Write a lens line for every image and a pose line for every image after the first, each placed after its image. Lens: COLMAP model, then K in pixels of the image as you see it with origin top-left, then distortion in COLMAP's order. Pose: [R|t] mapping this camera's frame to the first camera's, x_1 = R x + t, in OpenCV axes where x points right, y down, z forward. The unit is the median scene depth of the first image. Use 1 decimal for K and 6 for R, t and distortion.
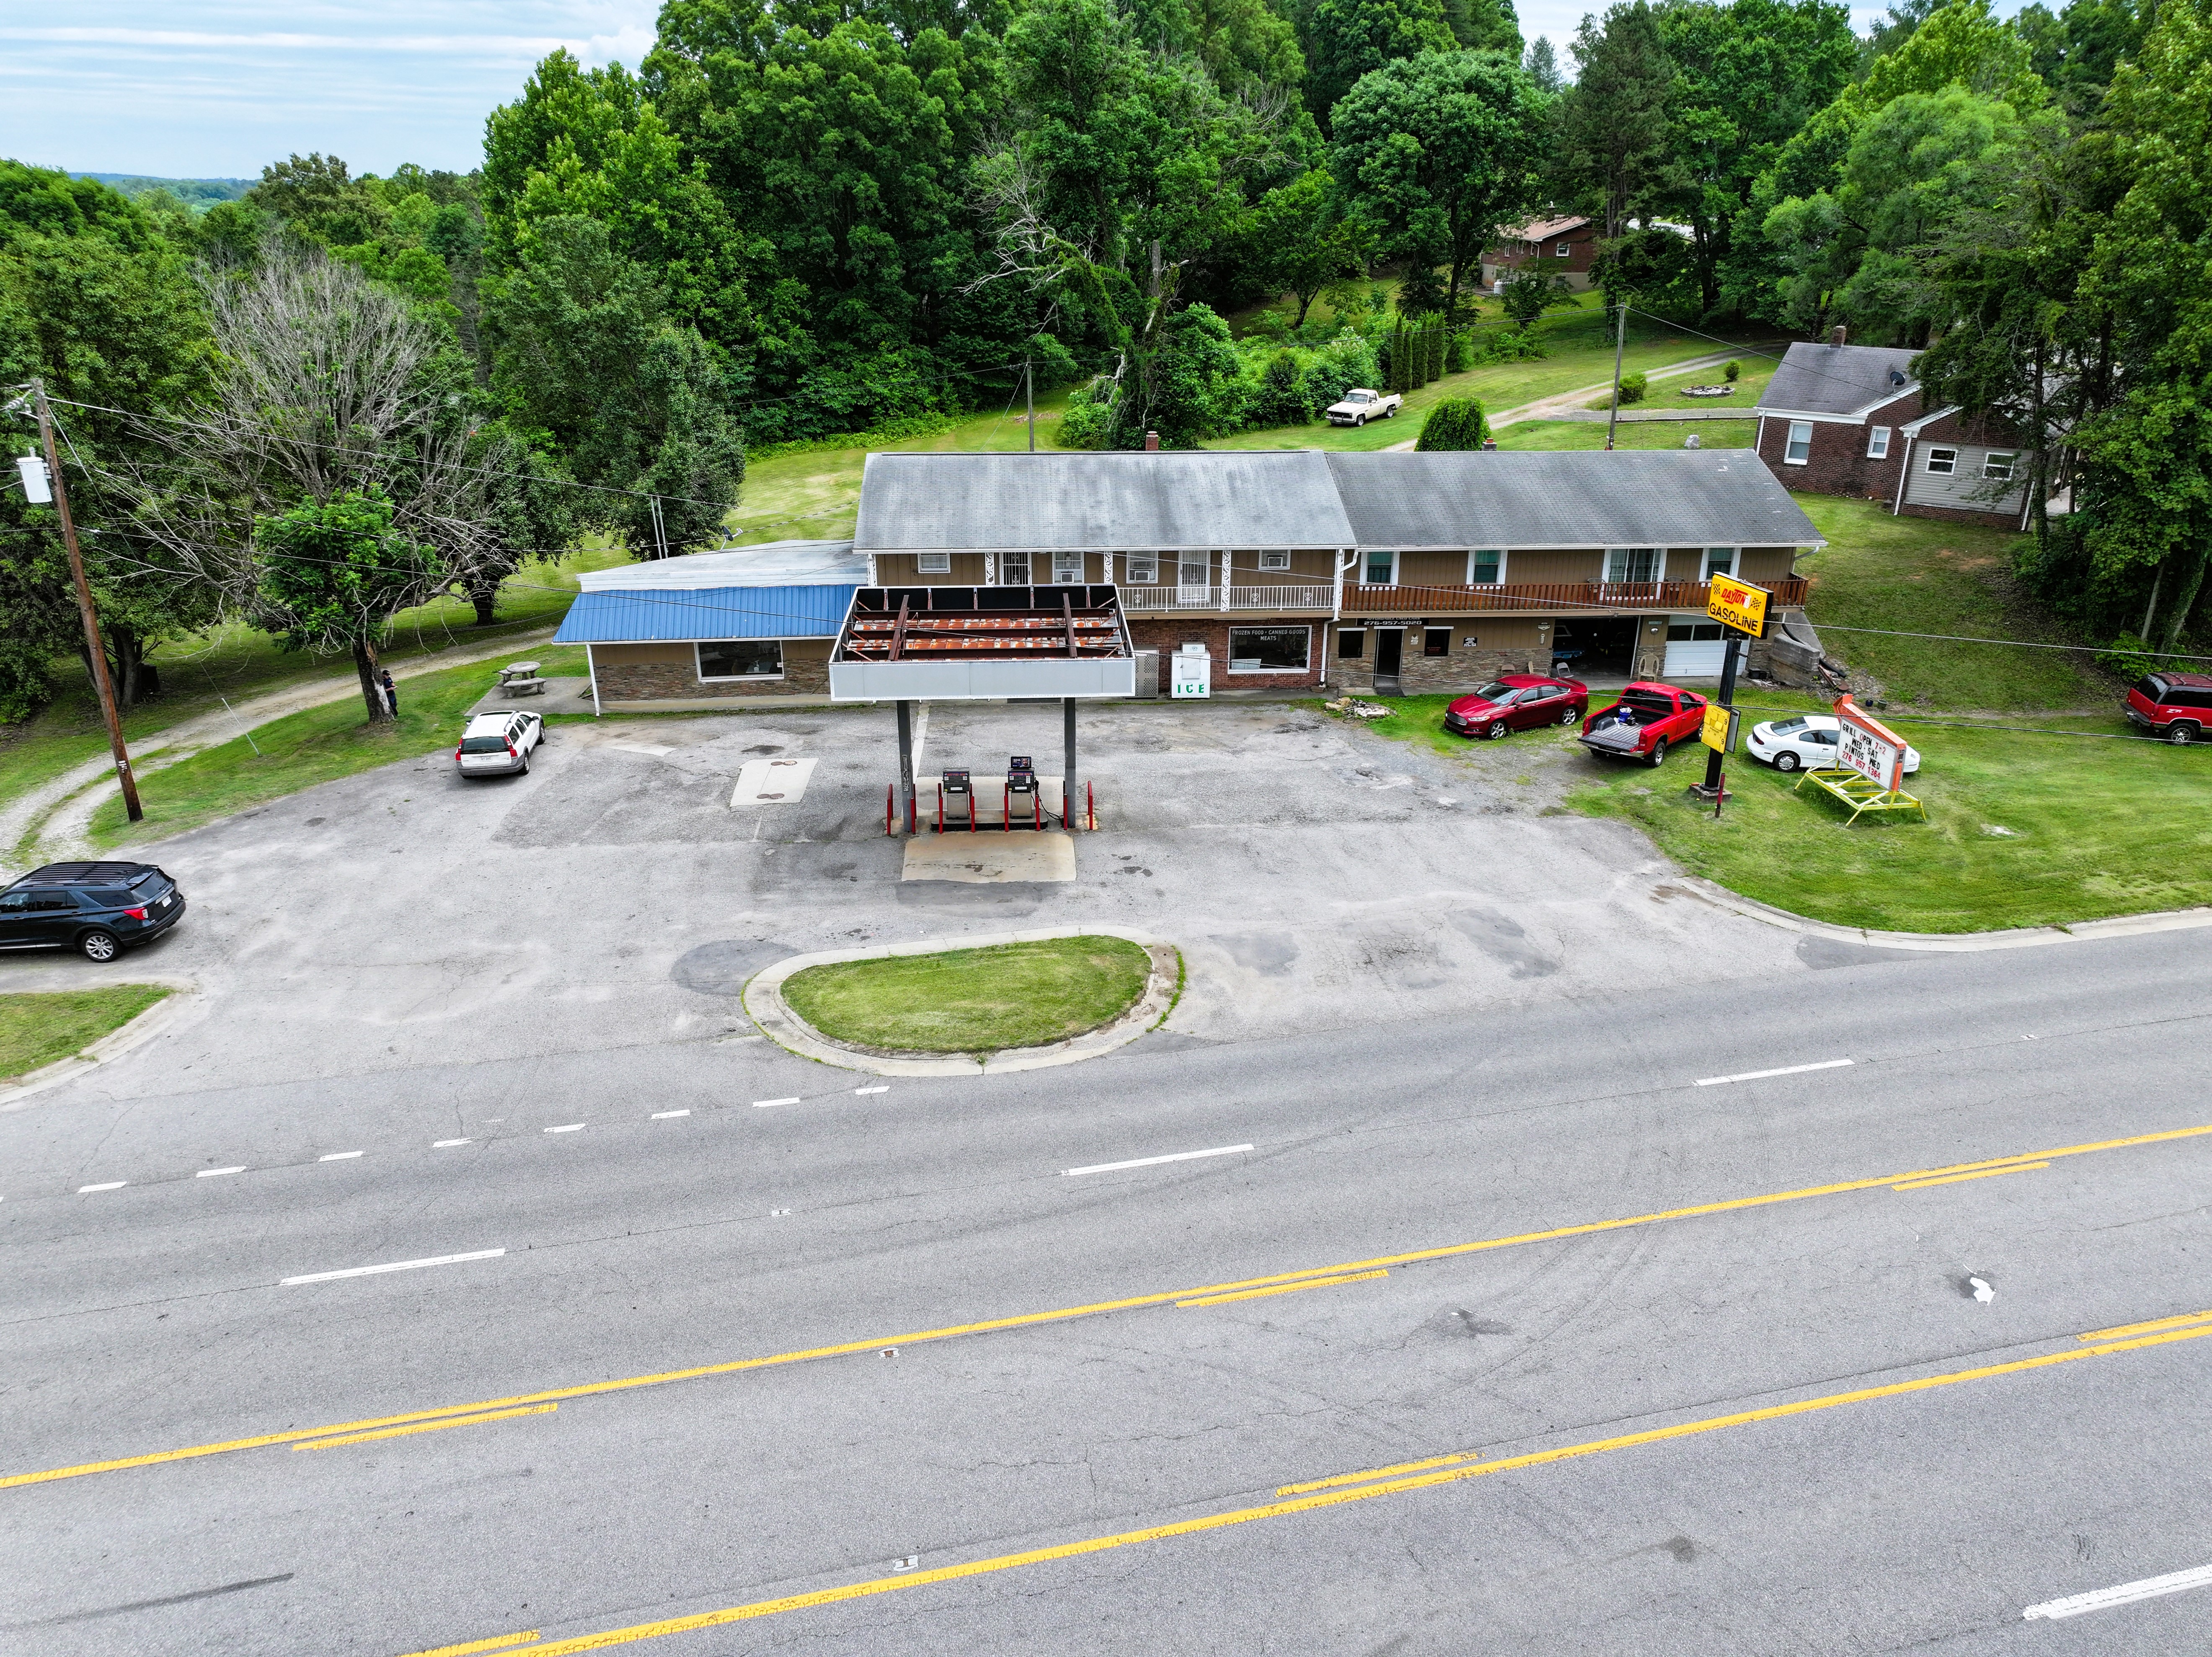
lens RADIAL K [[1776.8, 0, 1100.2], [0, 1776.8, 830.5], [0, 0, 1]] dist [-0.006050, 0.036073]
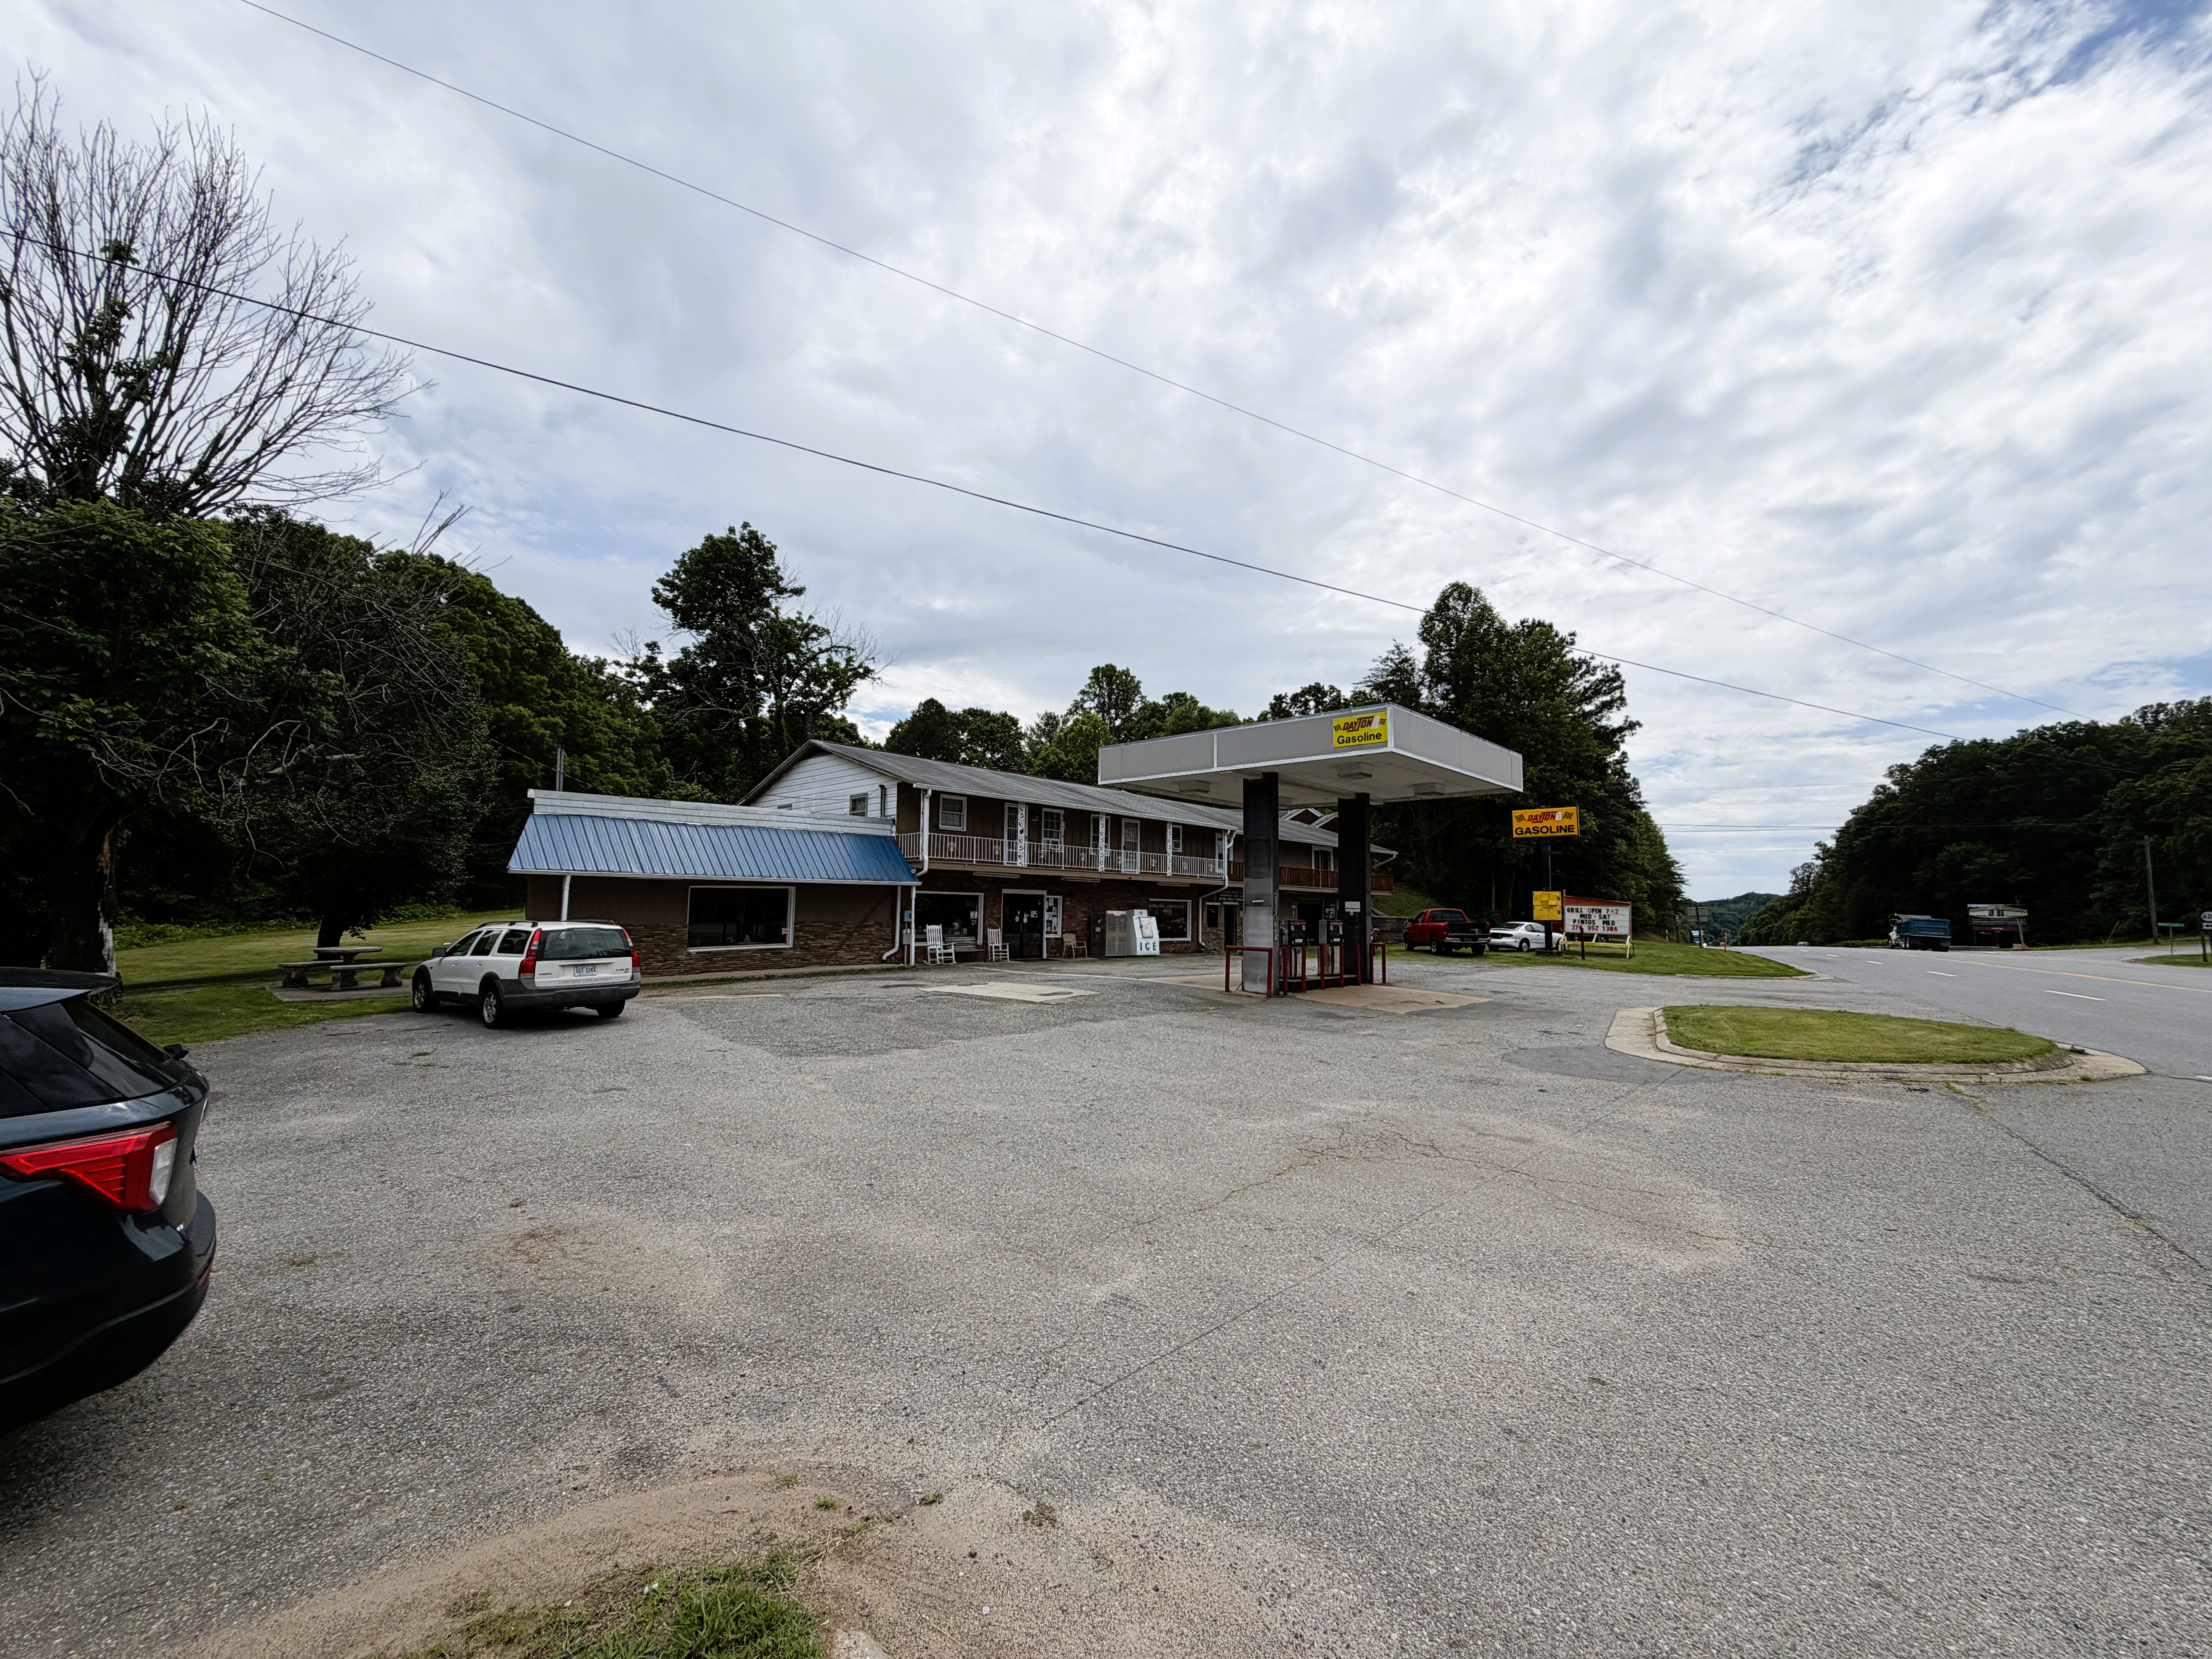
lens RADIAL K [[929.6, 0, 1124.9], [0, 929.6, 825.1], [0, 0, 1]] dist [-0.005462, -0.000136]
pose [[0.690626, 0.077727, 0.719023, -0.390332], [0.255992, 0.903568, -0.343558, 0.048317], [-0.676391, 0.421334, 0.604130, 0.636951]]
